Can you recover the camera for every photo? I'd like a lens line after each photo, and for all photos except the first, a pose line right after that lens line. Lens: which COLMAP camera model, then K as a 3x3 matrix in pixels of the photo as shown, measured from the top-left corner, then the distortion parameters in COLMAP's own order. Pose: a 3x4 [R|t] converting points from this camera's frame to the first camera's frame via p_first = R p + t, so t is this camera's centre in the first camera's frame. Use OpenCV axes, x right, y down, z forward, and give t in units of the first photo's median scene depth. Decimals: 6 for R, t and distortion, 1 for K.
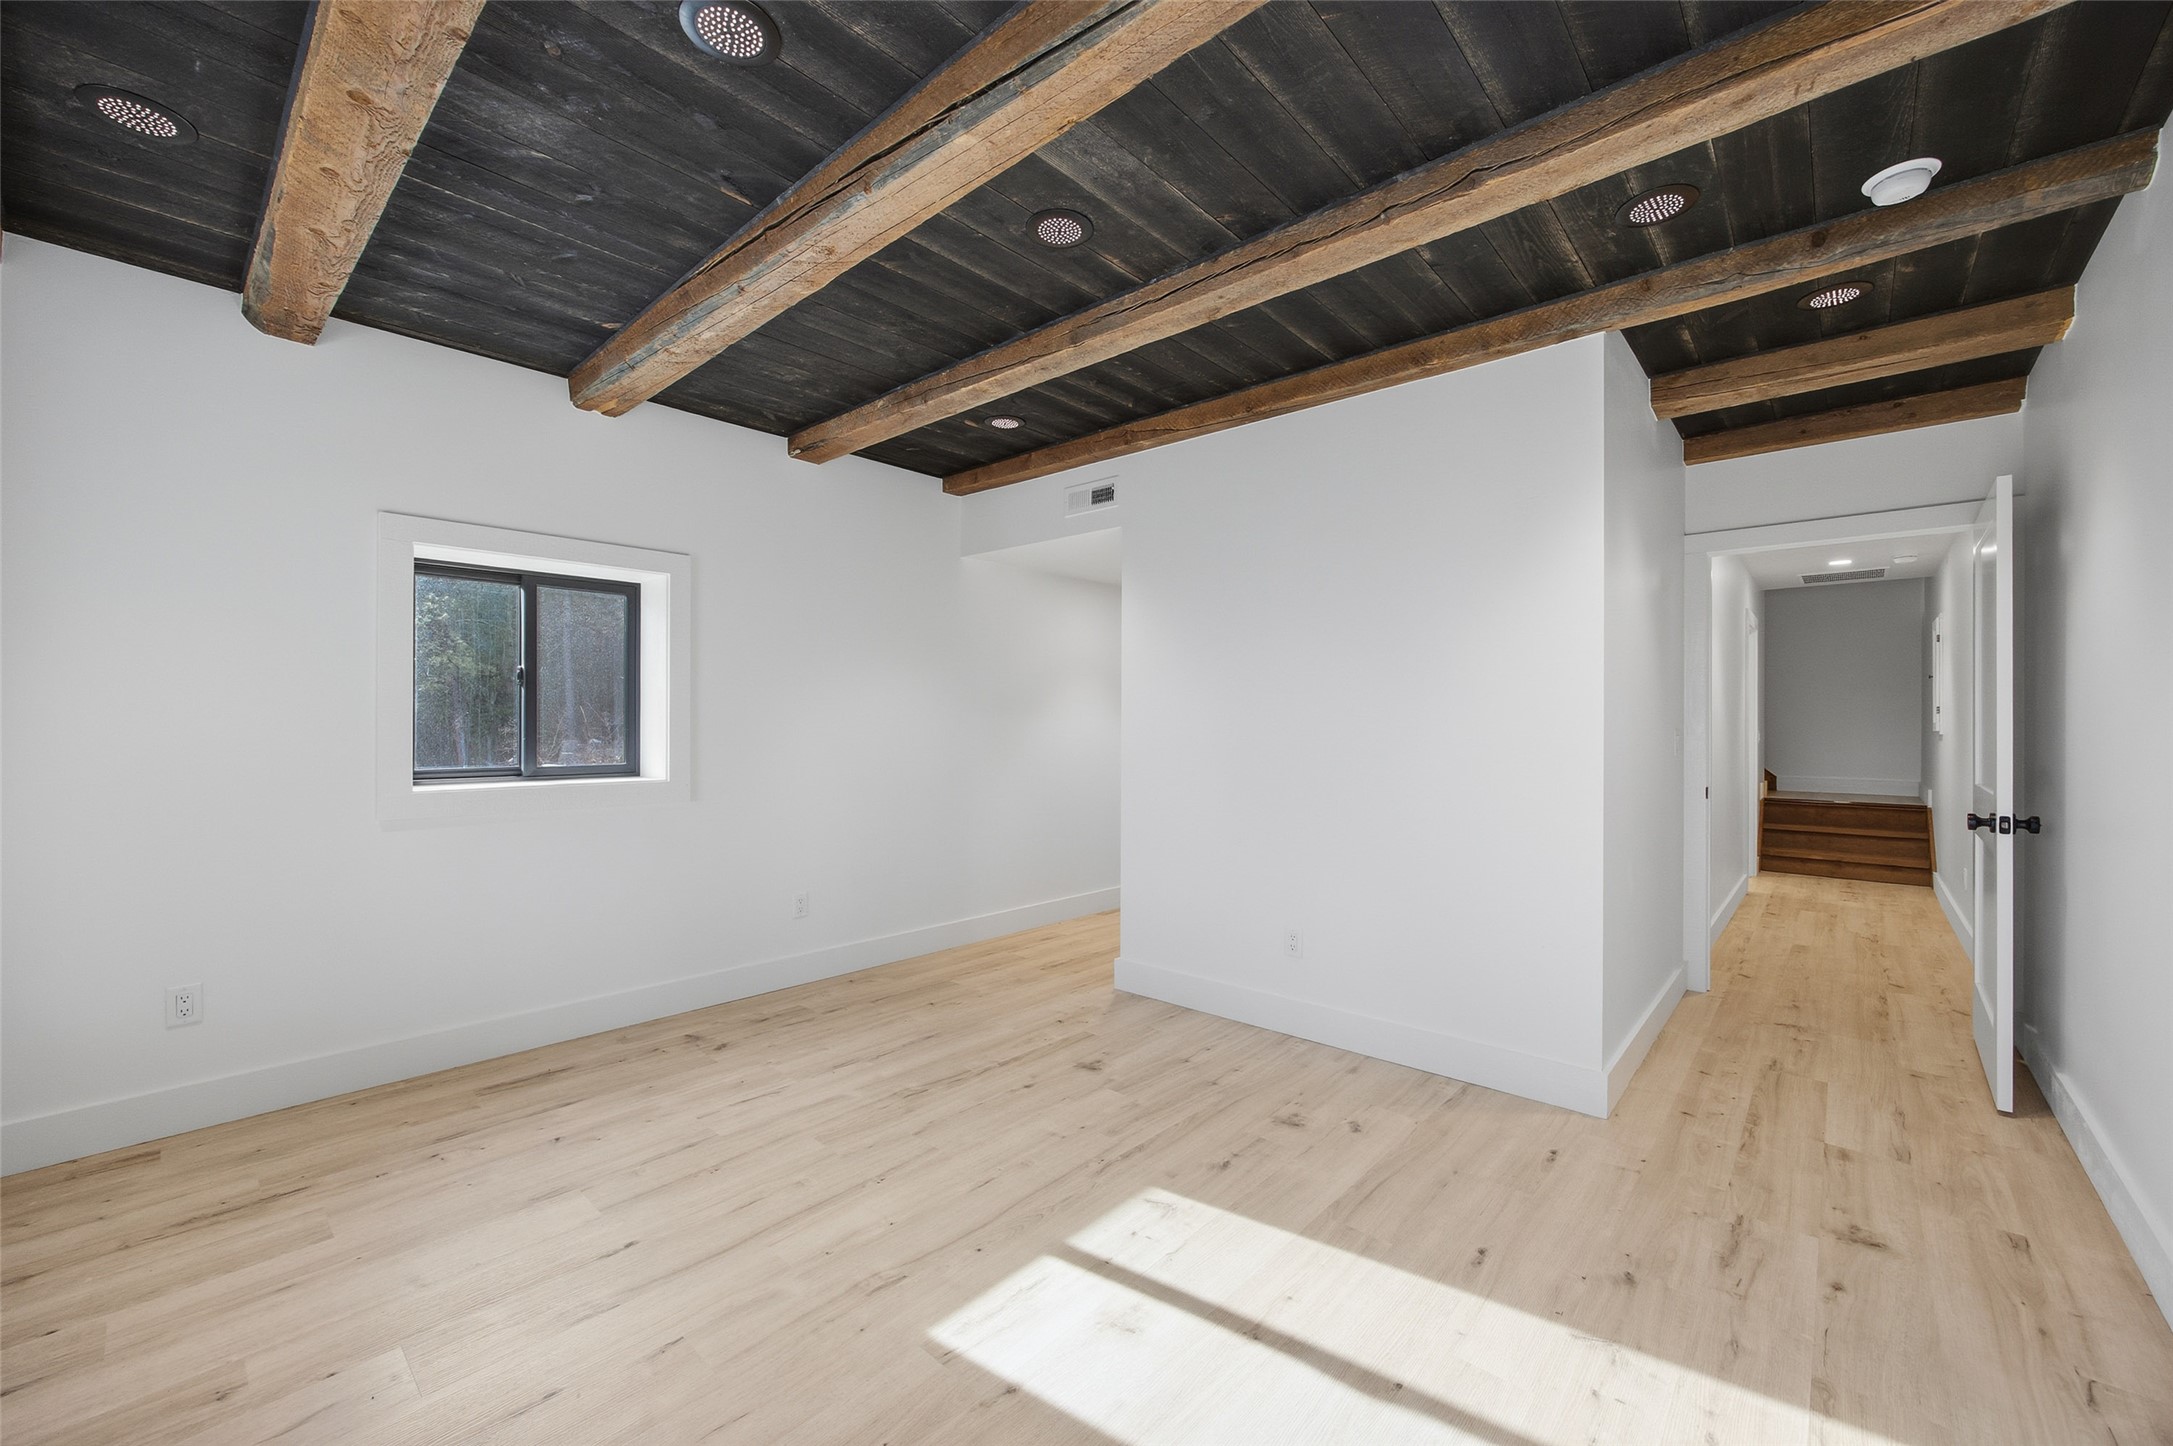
lens RADIAL K [[861.3, 0, 1086.5], [0, 861.3, 723.0], [0, 0, 1]] dist [-0.019068, -0.000157]
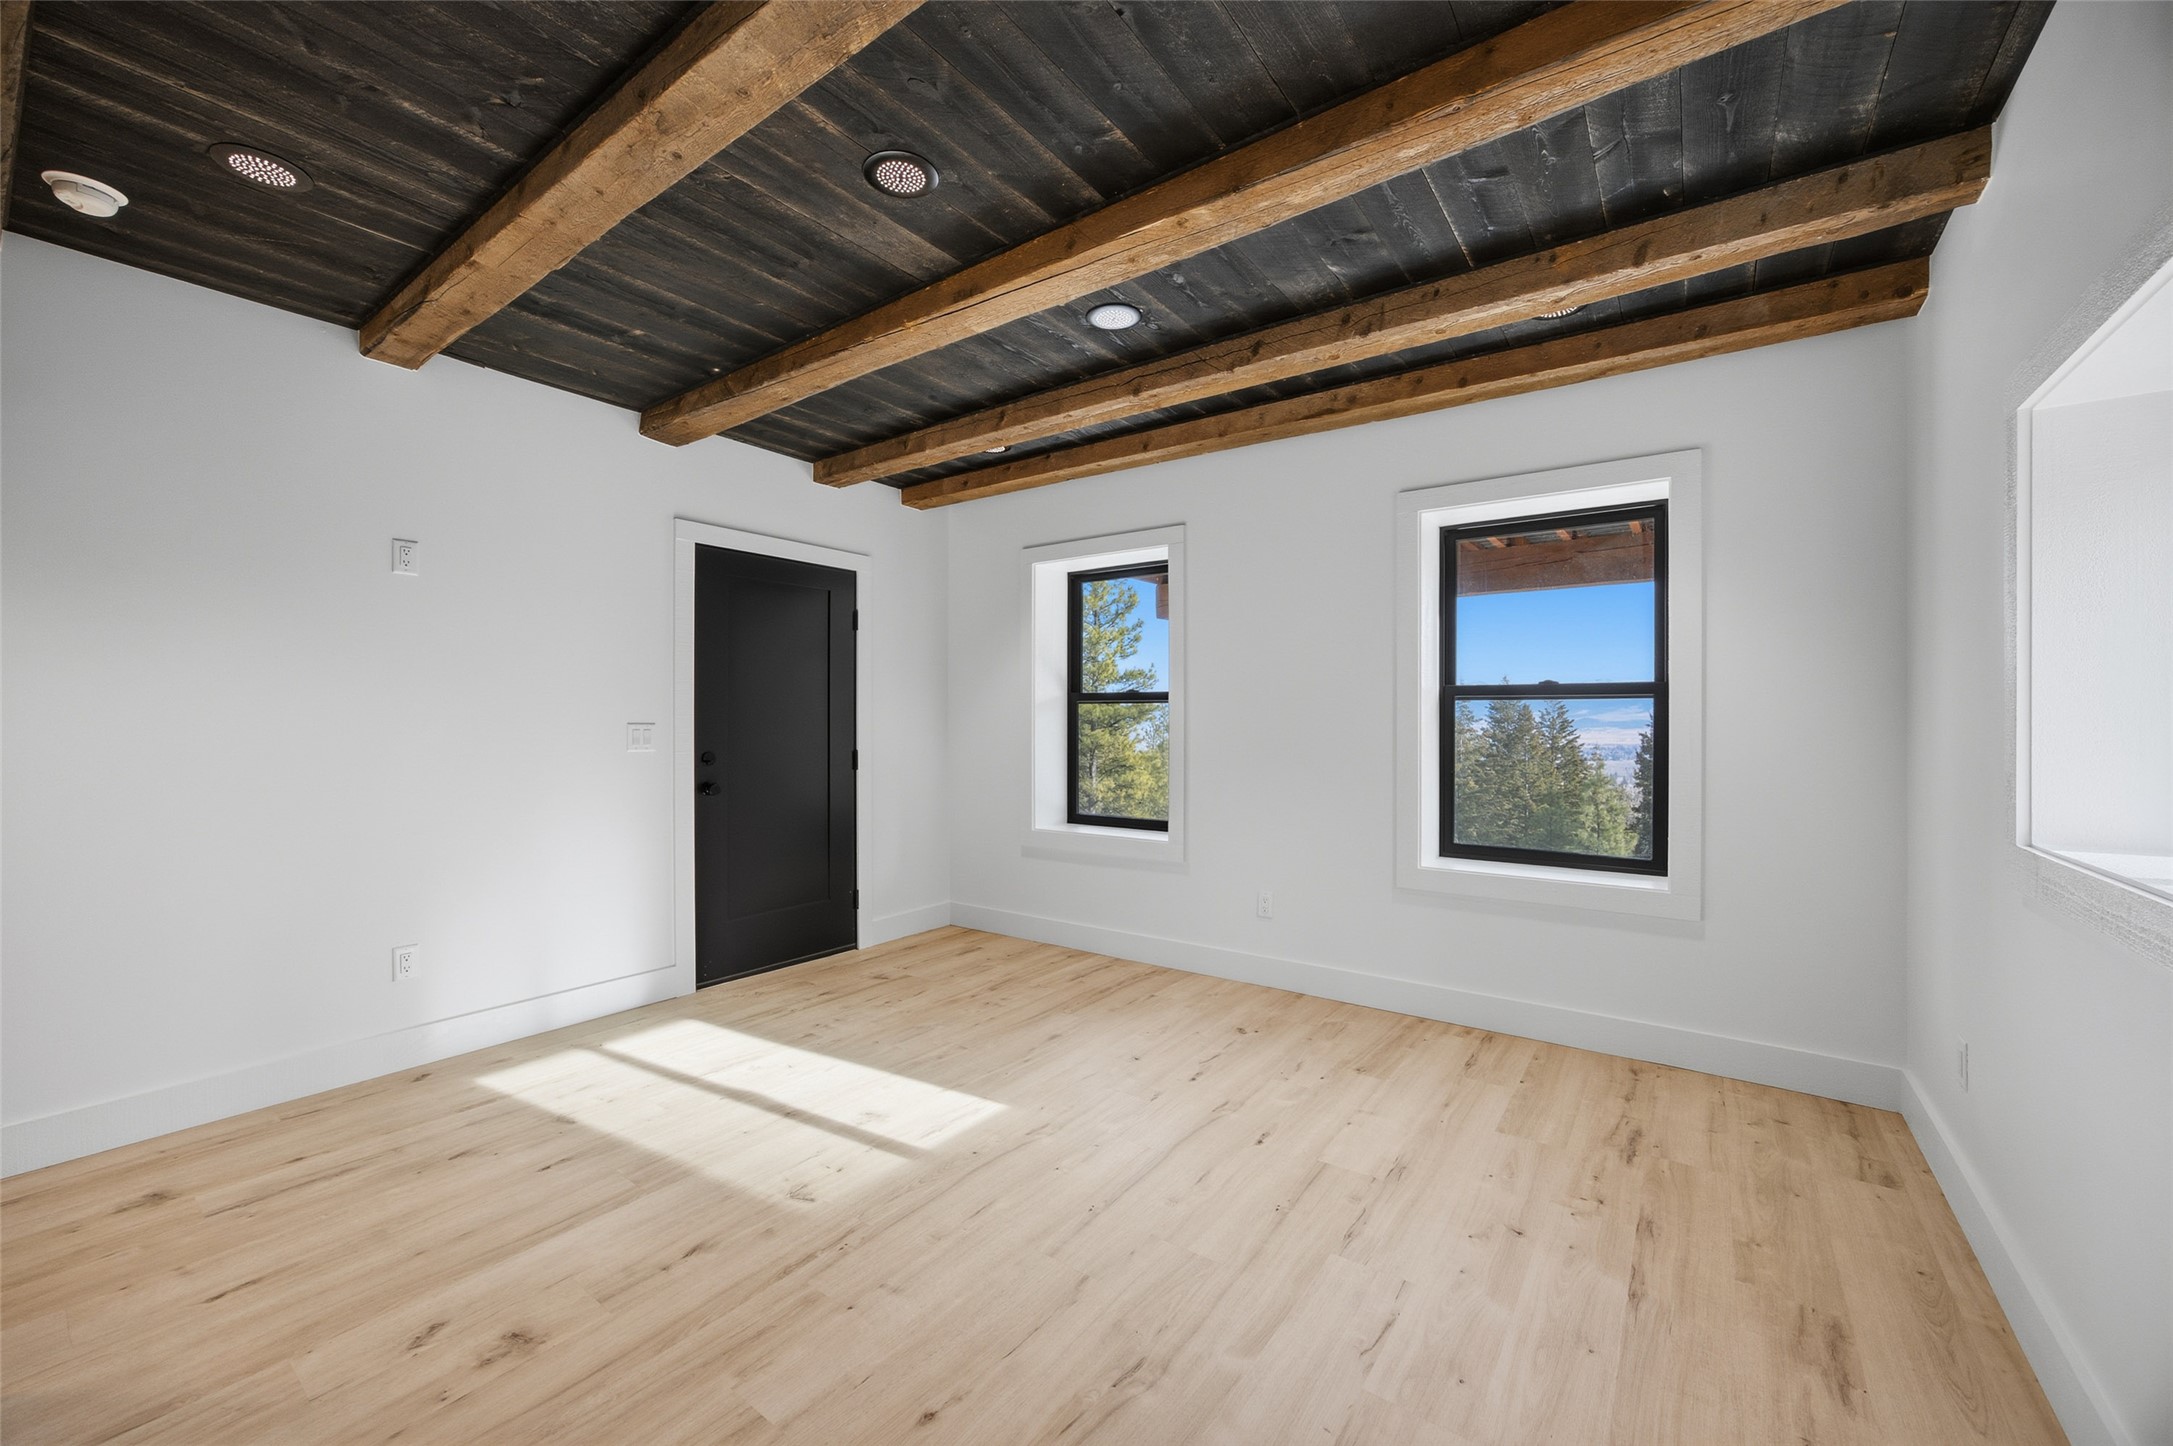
lens RADIAL K [[861.3, 0, 1086.5], [0, 861.3, 723.0], [0, 0, 1]] dist [-0.019068, -0.000157]
pose [[-0.995715, -0.003128, -0.092421, -0.139781], [-0.003315, 0.999993, 0.001874, 0.001741], [0.092414, 0.002172, -0.995718, 1.855266]]
